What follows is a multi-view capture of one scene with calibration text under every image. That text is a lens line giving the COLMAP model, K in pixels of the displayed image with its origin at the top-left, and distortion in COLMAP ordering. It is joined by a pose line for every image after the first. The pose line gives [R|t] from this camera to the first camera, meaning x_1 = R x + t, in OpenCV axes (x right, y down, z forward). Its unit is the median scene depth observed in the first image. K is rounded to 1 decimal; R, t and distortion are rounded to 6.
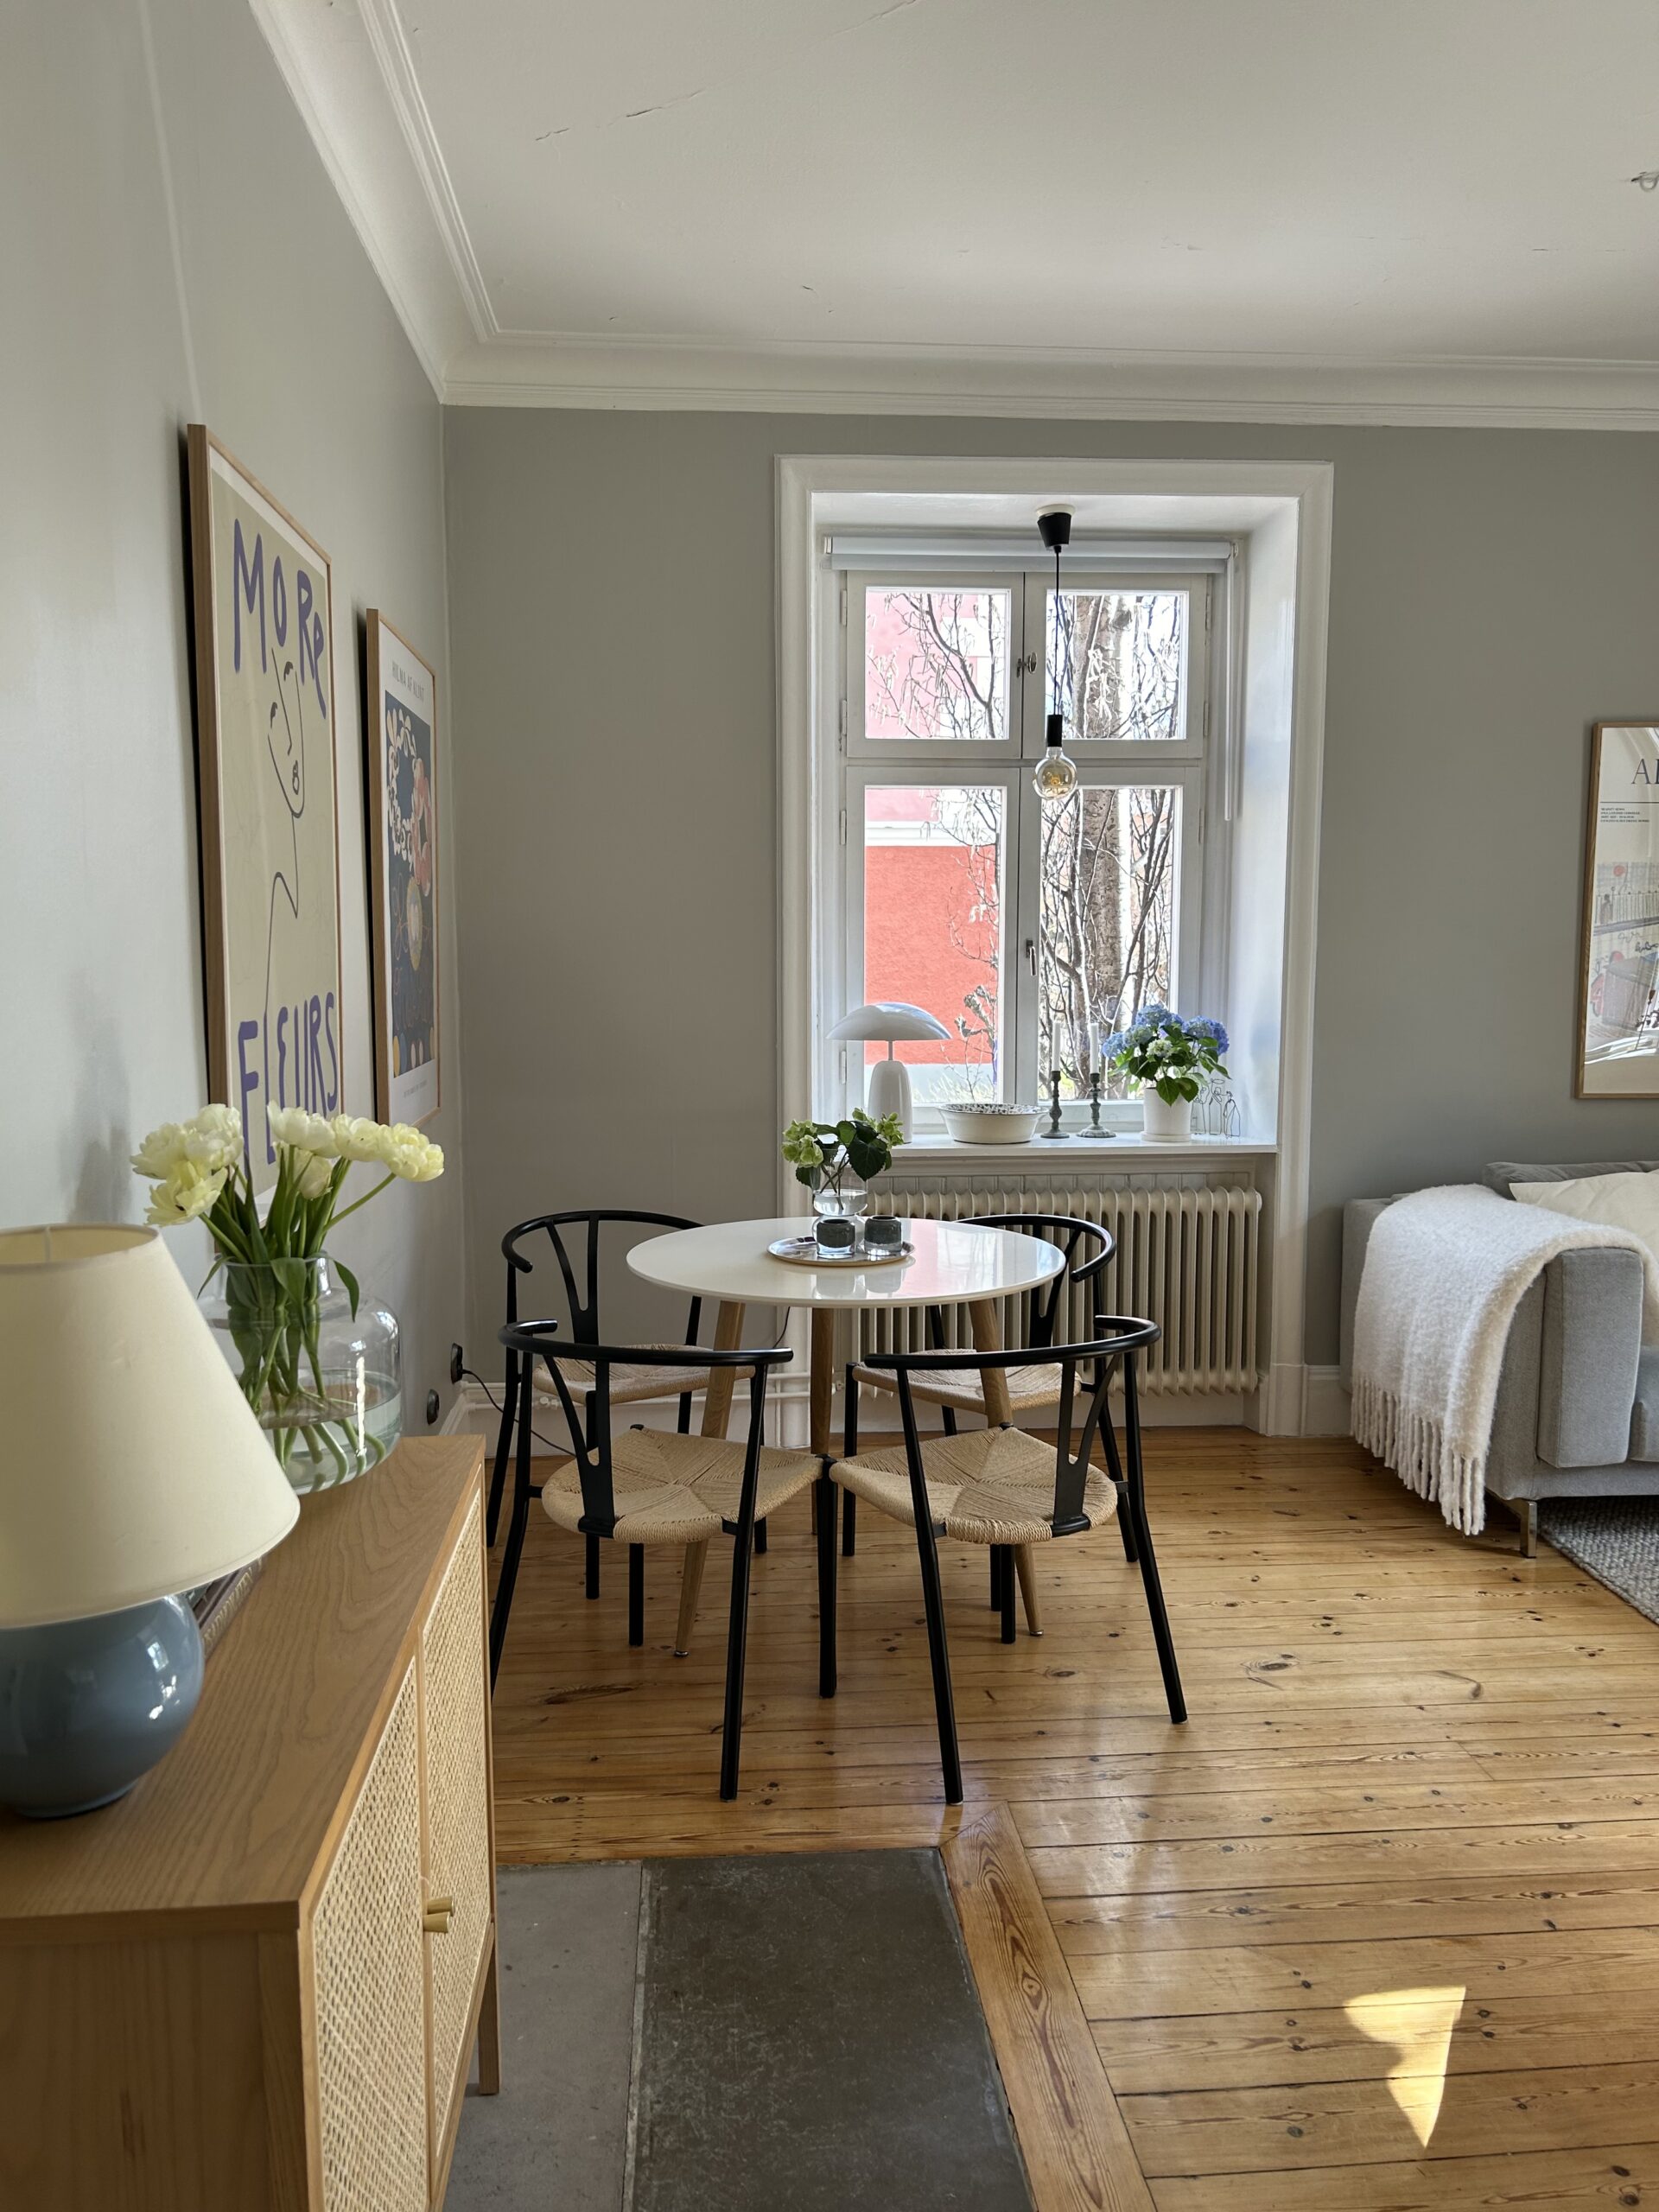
lens RADIAL K [[1640.7, 0, 822.0], [0, 1640.7, 1099.5], [0, 0, 1]] dist [0.008069, 0.002613]
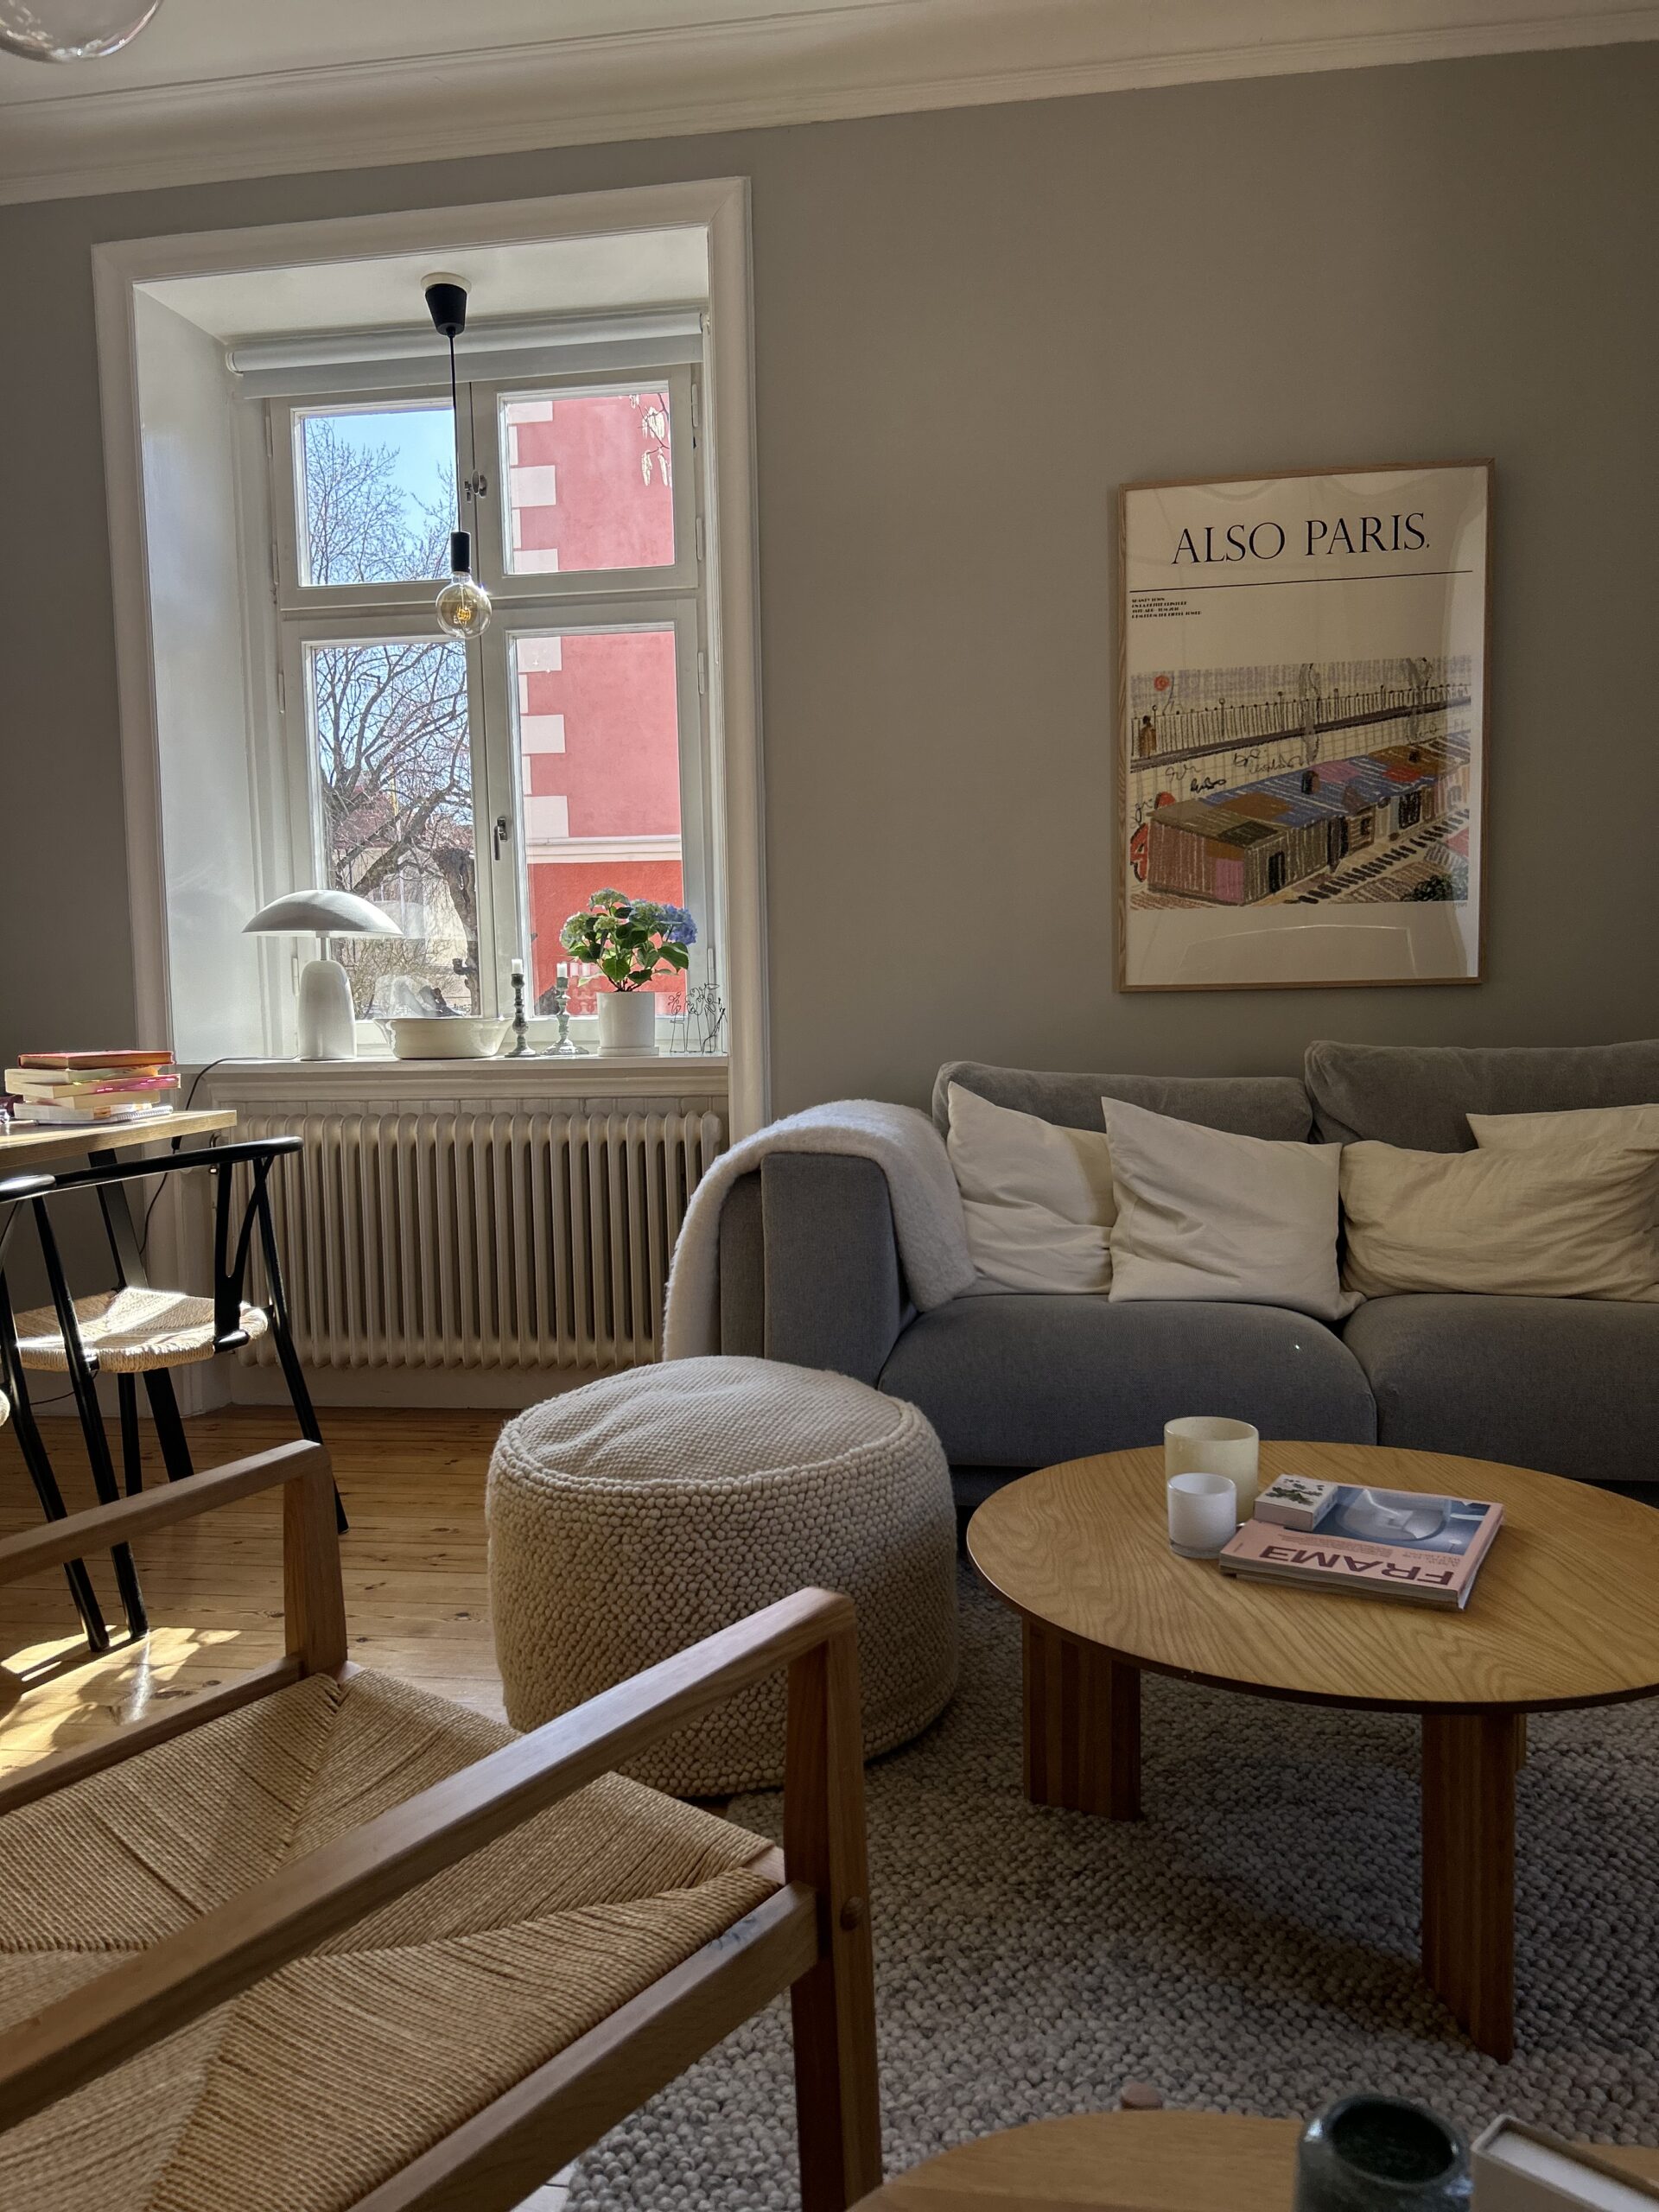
lens RADIAL K [[1640.7, 0, 820.0], [0, 1640.7, 1106.2], [0, 0, 1]] dist [0.008069, 0.002613]
pose [[0.971786, 0.000306, -0.235865, 0.507419], [-0.002201, 0.999967, -0.007773, 0.058084], [0.235855, 0.008073, 0.971755, 0.241761]]
